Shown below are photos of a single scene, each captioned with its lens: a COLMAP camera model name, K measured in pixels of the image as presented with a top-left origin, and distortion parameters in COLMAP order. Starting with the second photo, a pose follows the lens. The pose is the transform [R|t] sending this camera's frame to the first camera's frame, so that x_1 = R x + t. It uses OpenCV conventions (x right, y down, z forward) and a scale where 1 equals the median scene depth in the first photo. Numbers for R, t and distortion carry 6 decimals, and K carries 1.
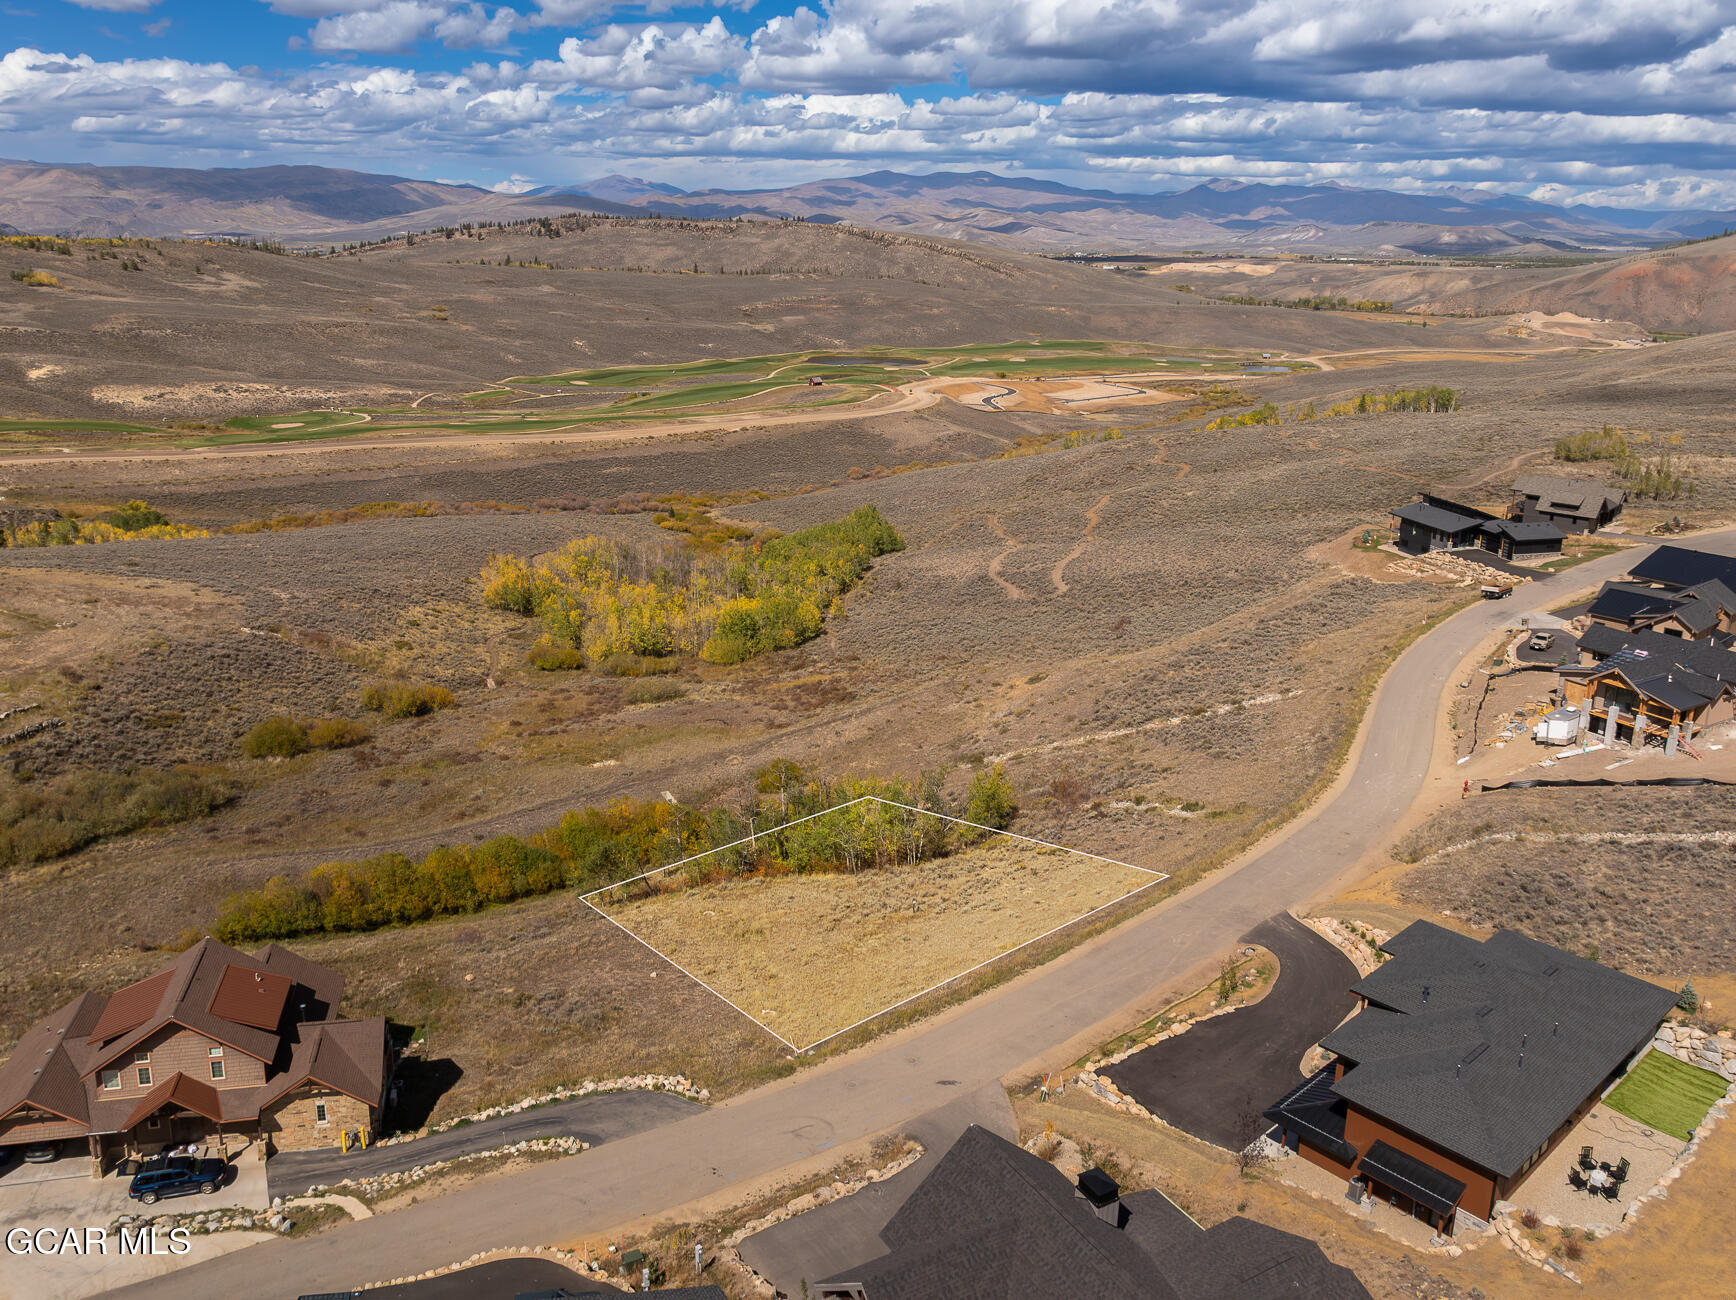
lens RADIAL K [[1373.4, 0, 848.7], [0, 1373.4, 559.6], [0, 0, 1]] dist [-0.031152, 0.003078]
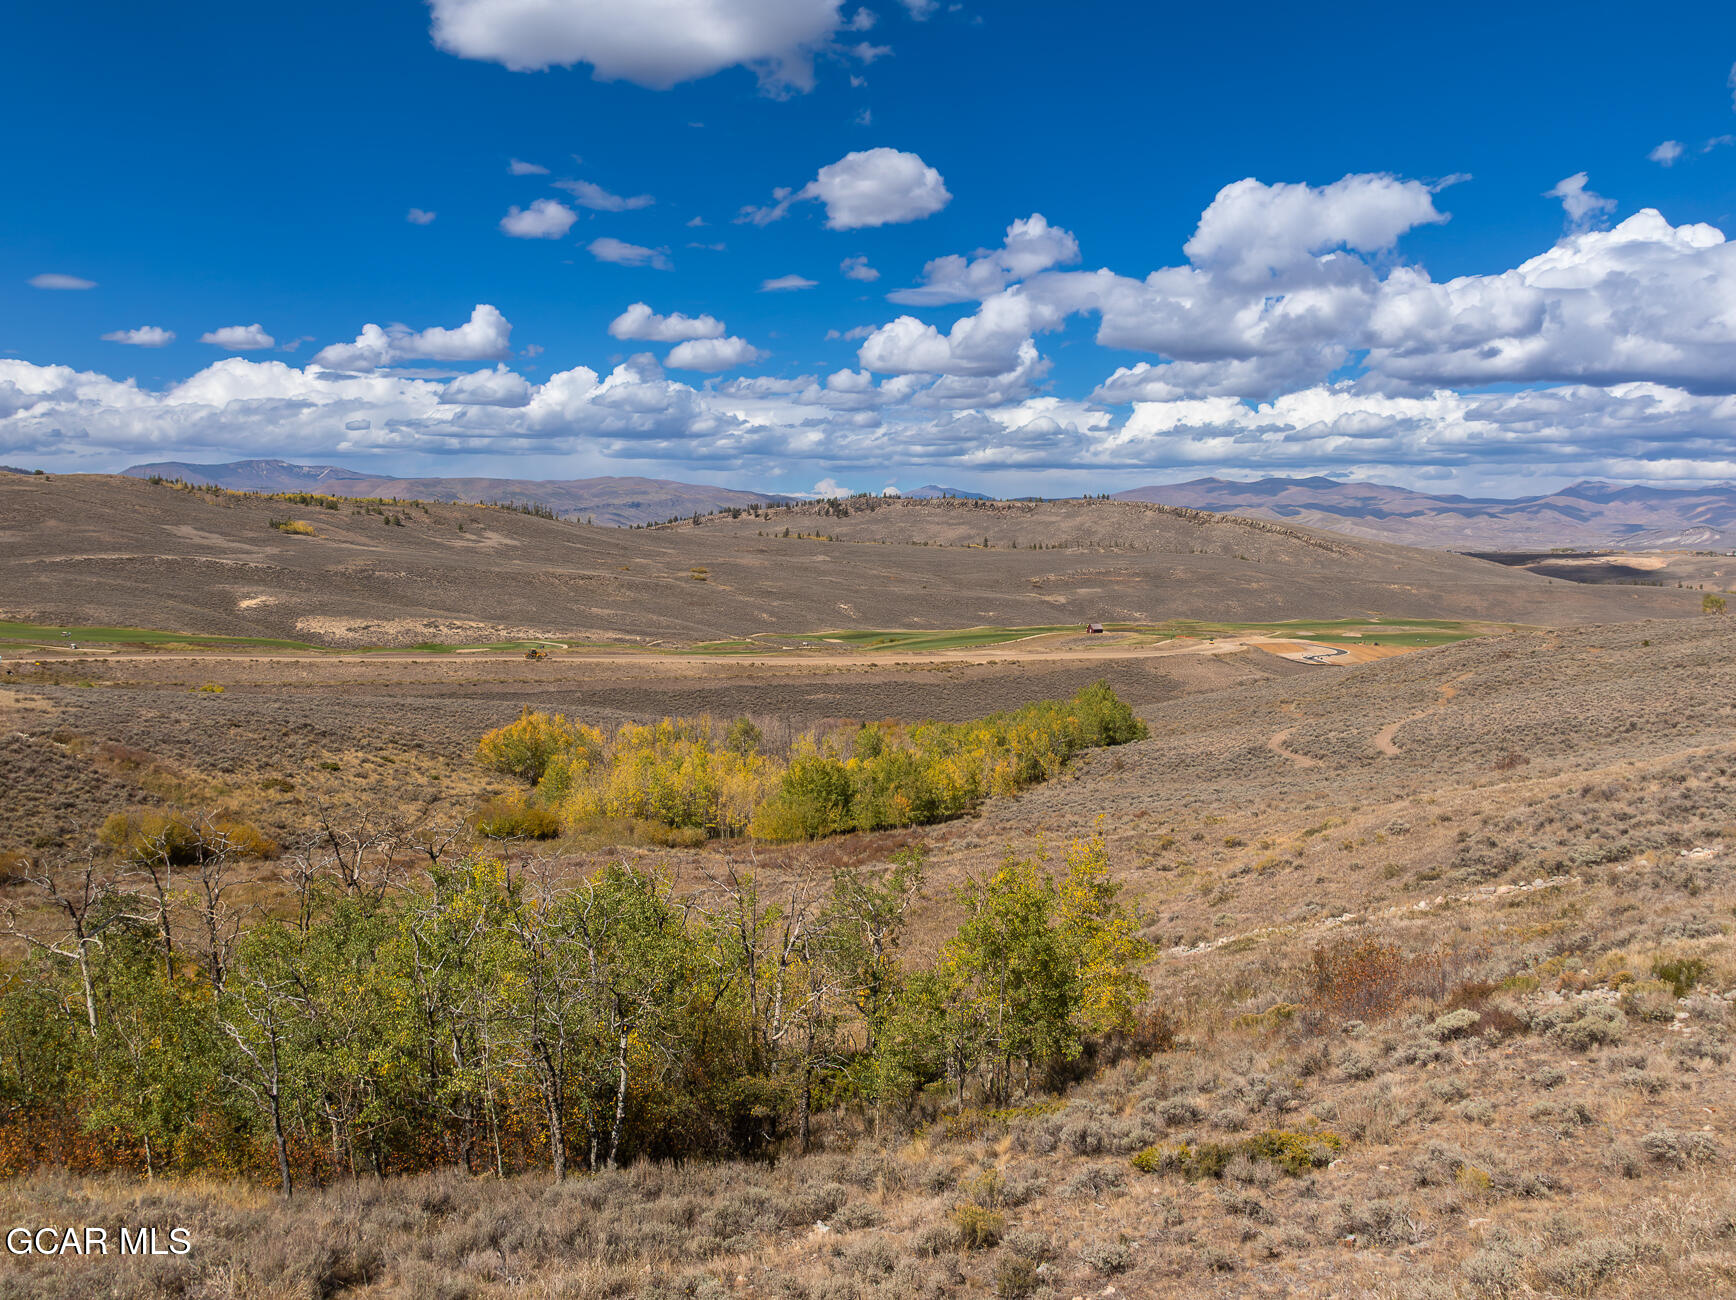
lens RADIAL K [[1438.7, 0, 851.8], [0, 1438.7, 635.8], [0, 0, 1]] dist [-0.029018, -0.003028]
pose [[0.975945, 0.008136, -0.217864, 0.031727], [-0.045516, 0.984886, -0.167115, 0.040024], [0.213212, 0.173012, 0.961565, 0.178989]]
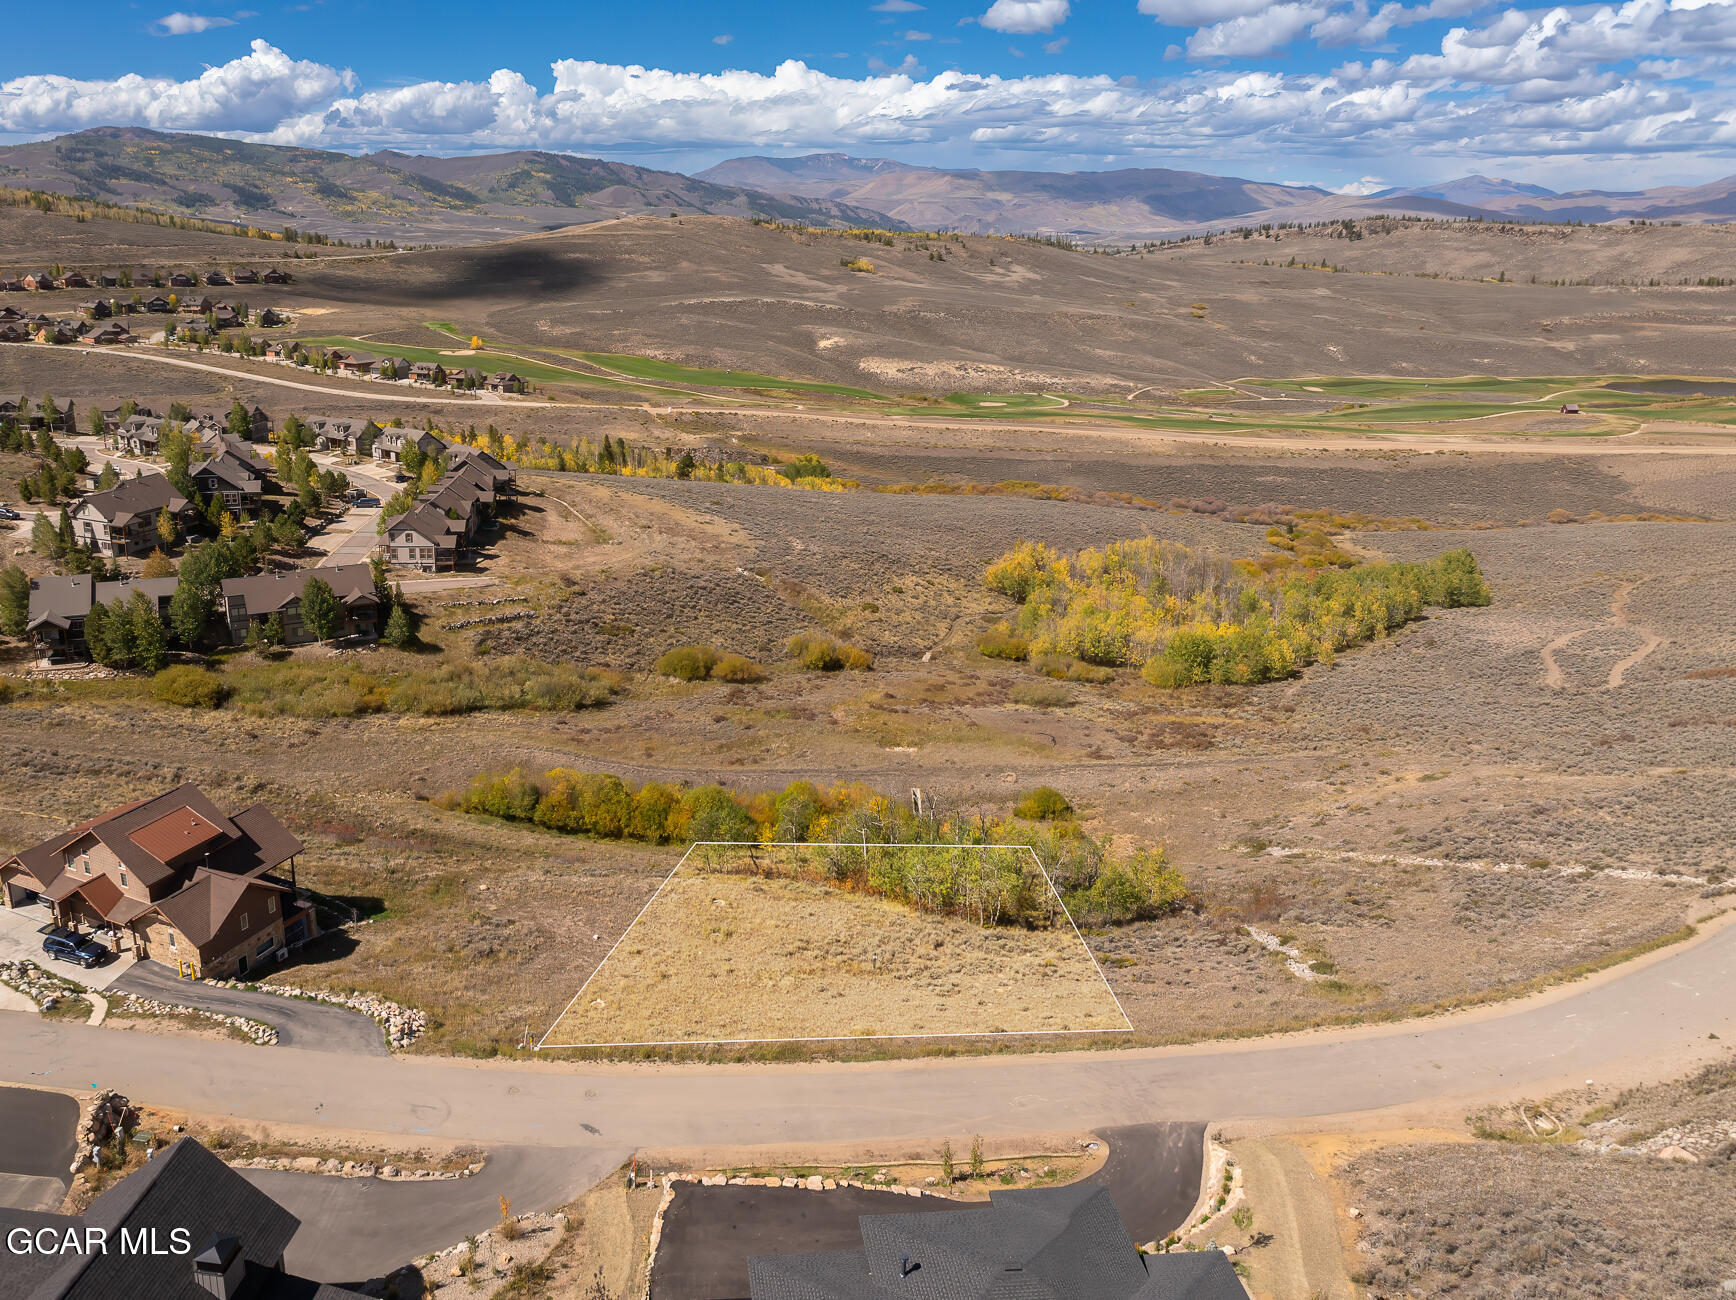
lens RADIAL K [[1290.2, 0, 773.5], [0, 1290.2, 614.9], [0, 0, 1]] dist [-0.037741, 0.024171]
pose [[0.797950, 0.178374, -0.575724, 0.089669], [-0.146691, 0.983957, 0.101543, -0.010780], [0.584600, 0.003427, 0.811314, 0.051436]]
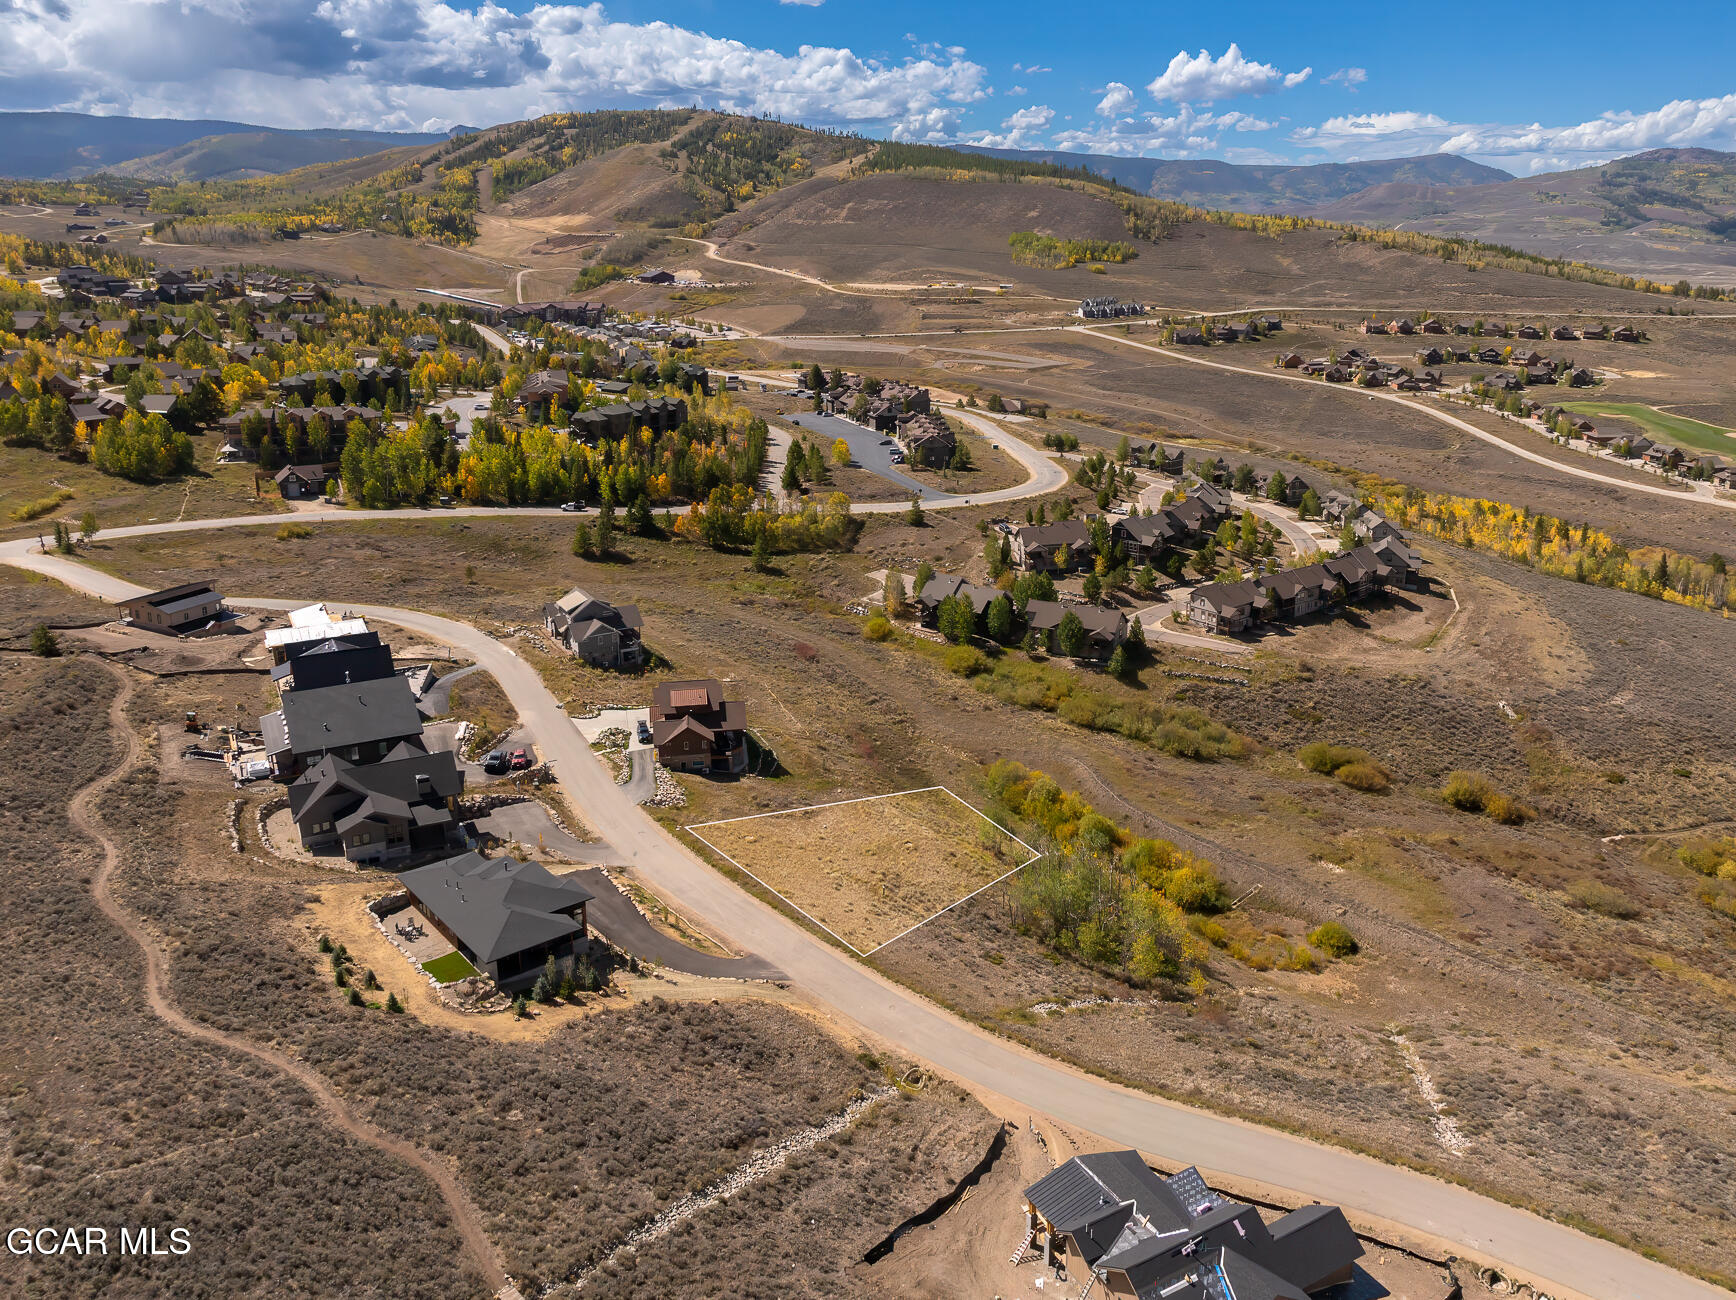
lens RADIAL K [[1381.8, 0, 963.7], [0, 1381.8, 570.5], [0, 0, 1]] dist [-0.030044, 0.008537]
pose [[-0.007345, 0.237257, -0.971419, 0.287718], [-0.244469, 0.941541, 0.231808, -0.090363], [0.969629, 0.239184, 0.051087, 0.183986]]
